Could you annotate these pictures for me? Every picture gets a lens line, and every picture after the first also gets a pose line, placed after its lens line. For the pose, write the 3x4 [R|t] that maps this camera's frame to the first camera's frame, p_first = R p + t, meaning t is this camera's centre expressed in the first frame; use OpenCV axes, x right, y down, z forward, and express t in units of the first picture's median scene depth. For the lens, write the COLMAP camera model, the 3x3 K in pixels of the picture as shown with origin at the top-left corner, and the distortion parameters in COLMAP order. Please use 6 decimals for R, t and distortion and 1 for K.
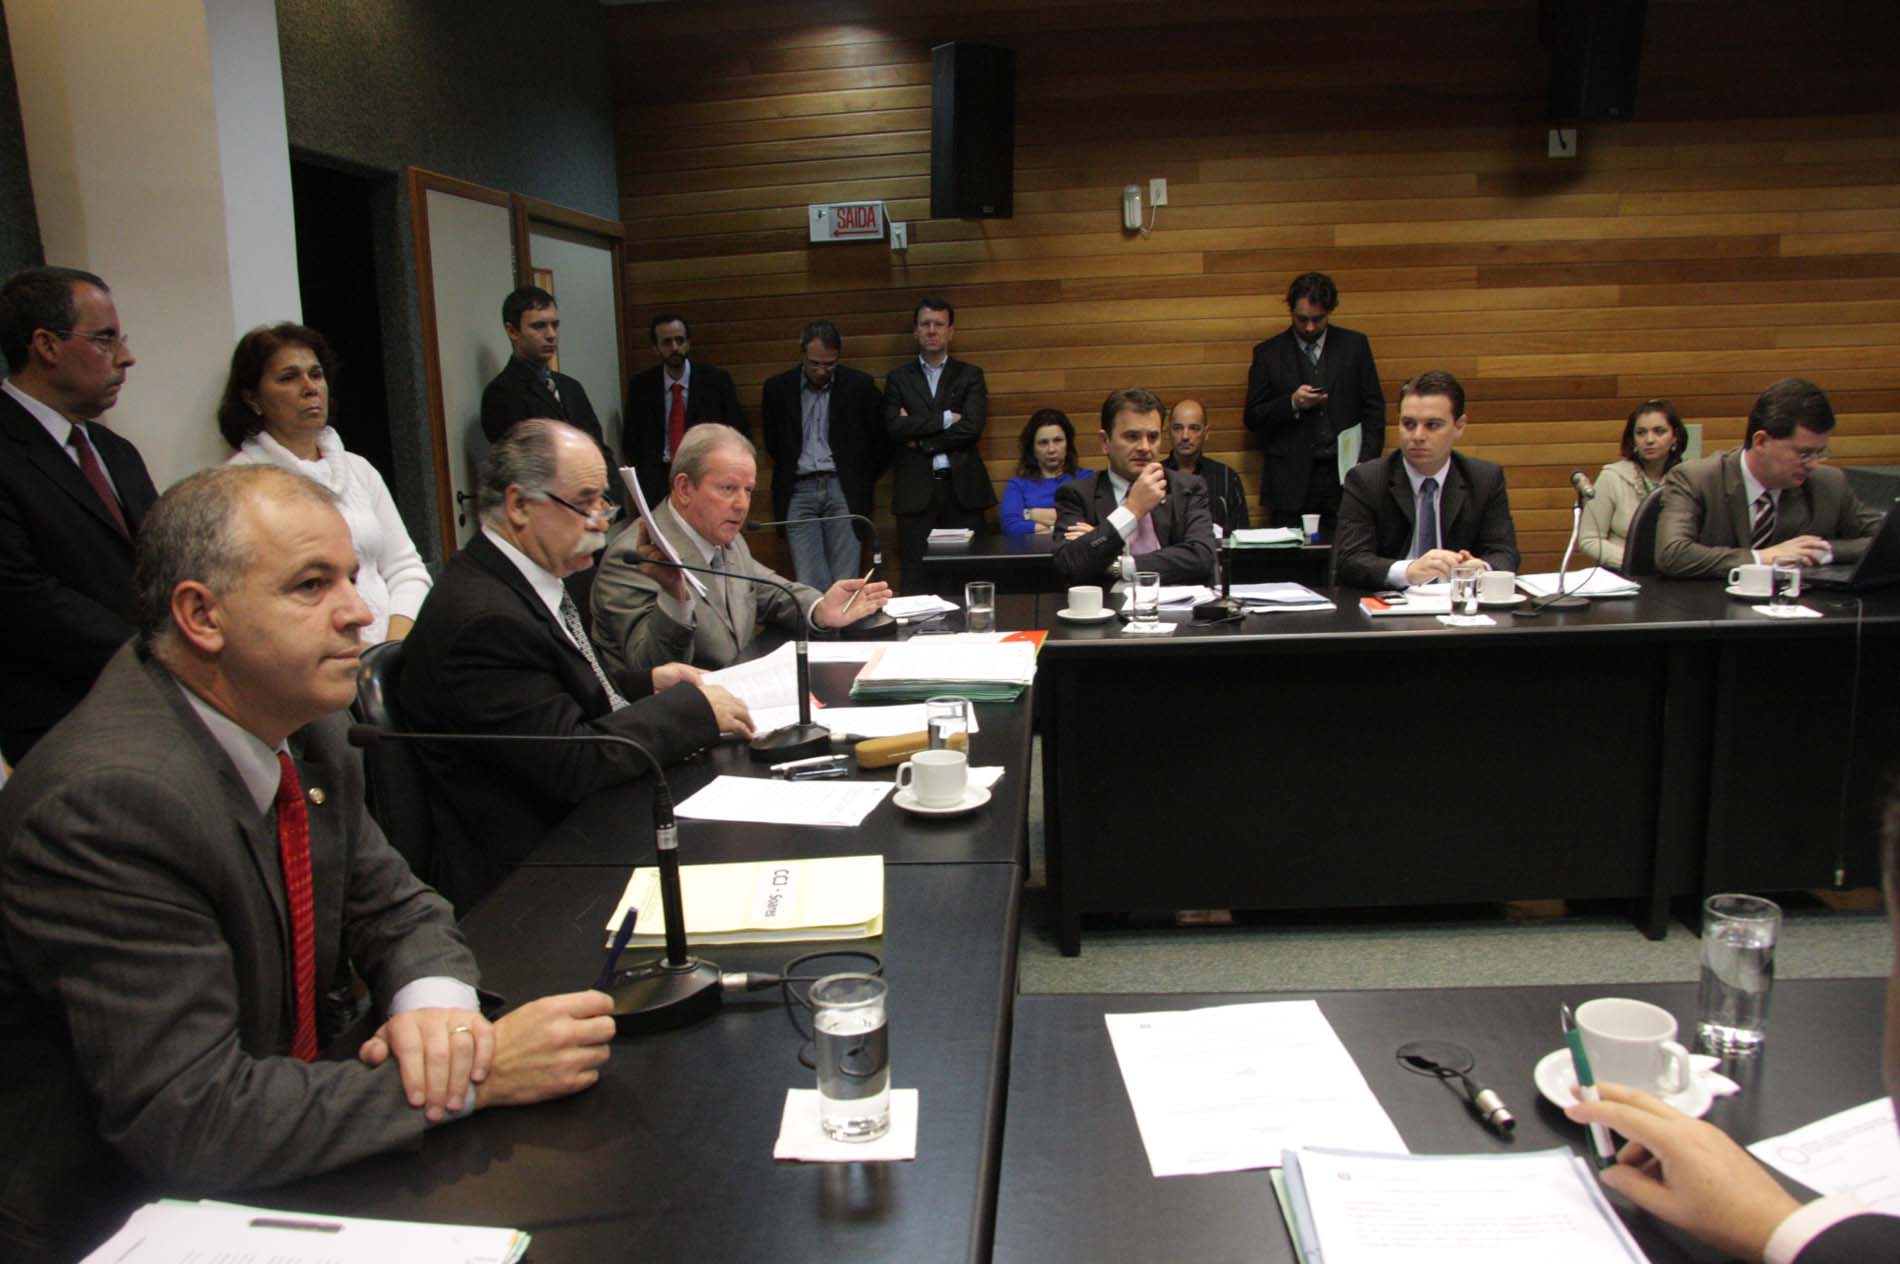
lens RADIAL K [[1531.2, 0, 950.0], [0, 1531.2, 632.0], [0, 0, 1]] dist [-0.017710, -0.001867]
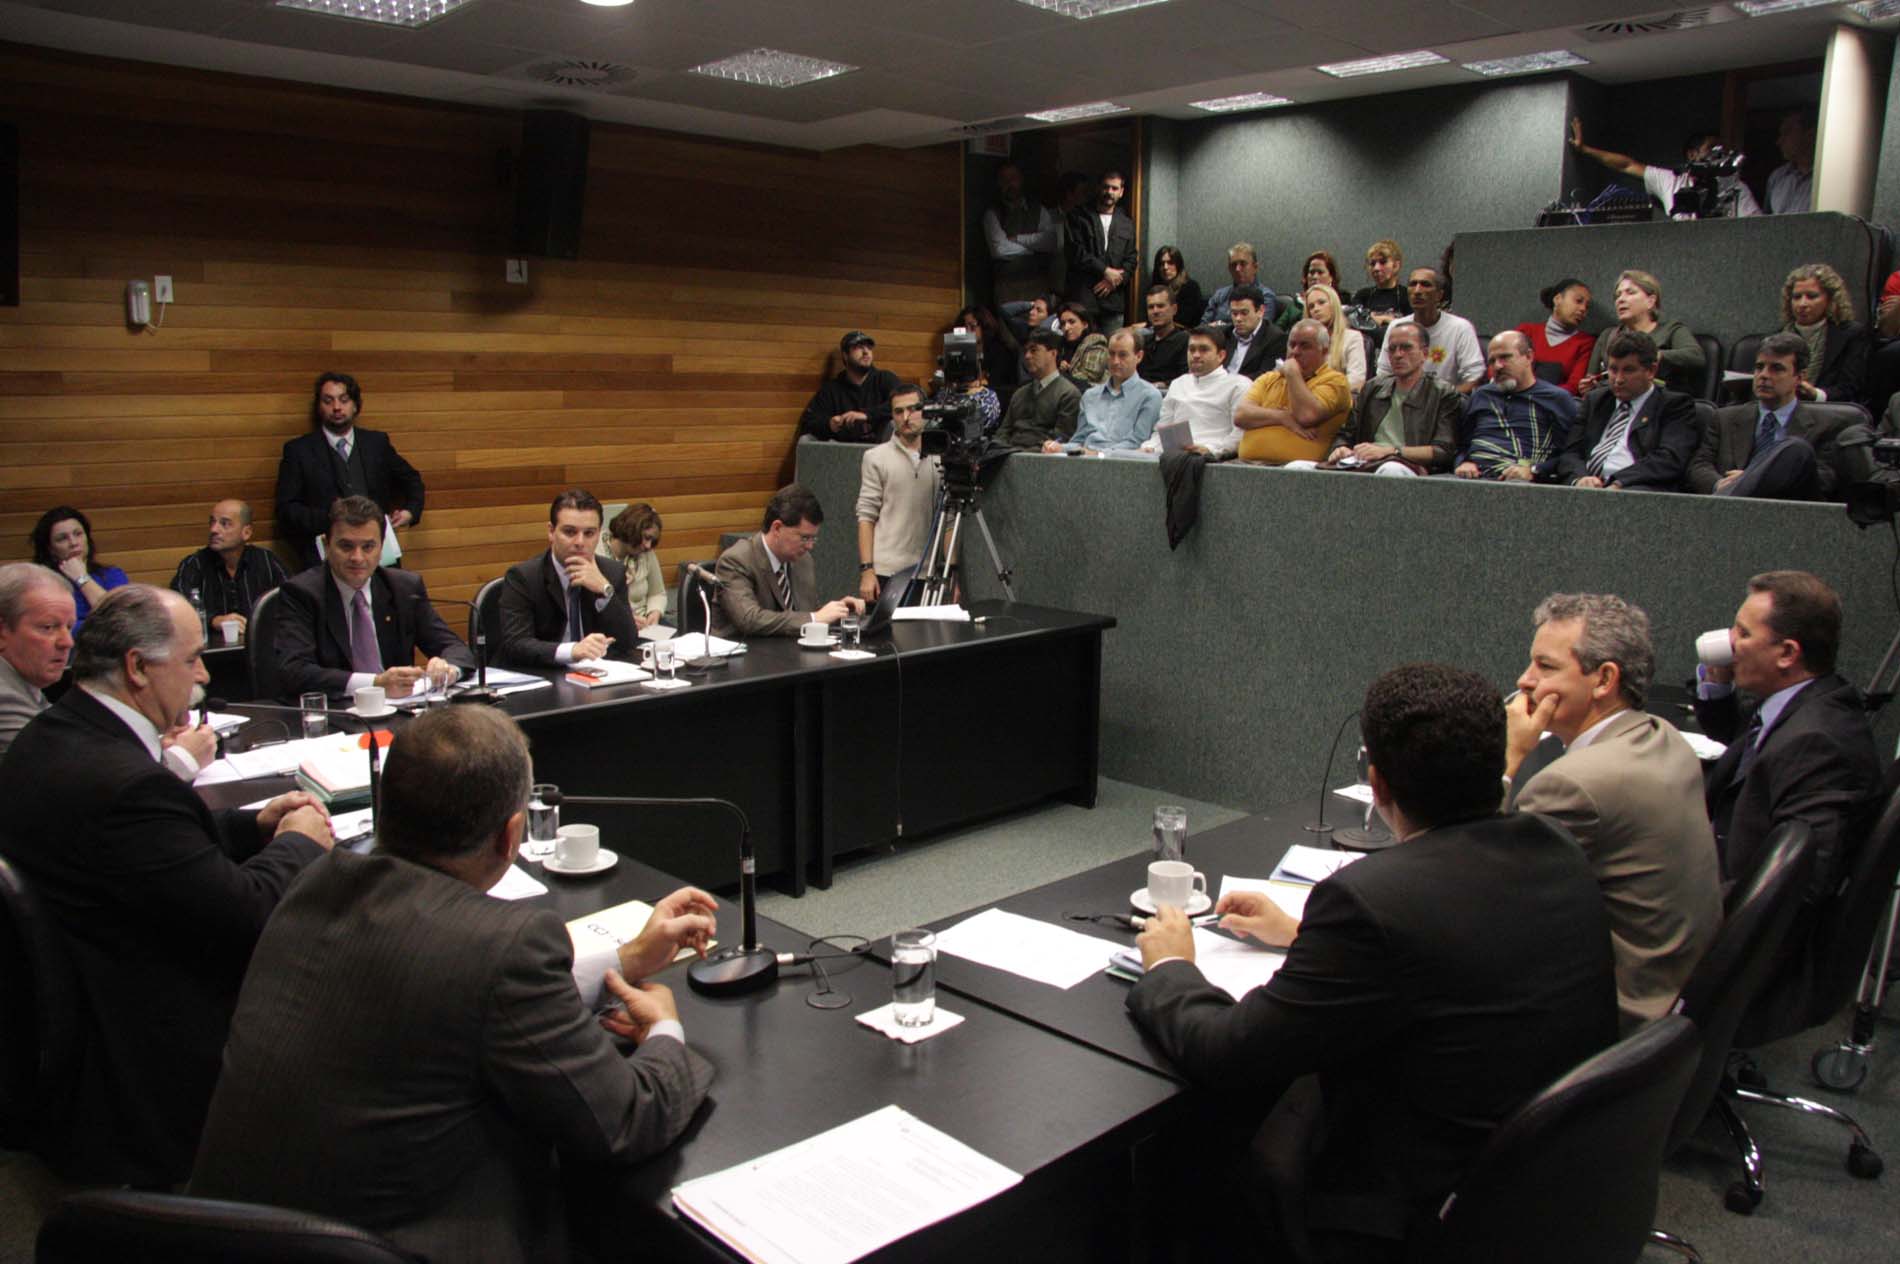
lens RADIAL K [[1531.2, 0, 950.0], [0, 1531.2, 632.0], [0, 0, 1]] dist [-0.017710, -0.001867]
pose [[0.698350, -0.079739, 0.711301, -0.231251], [0.102726, 0.994653, 0.010648, -0.022190], [-0.708346, 0.065633, 0.702807, -0.050359]]
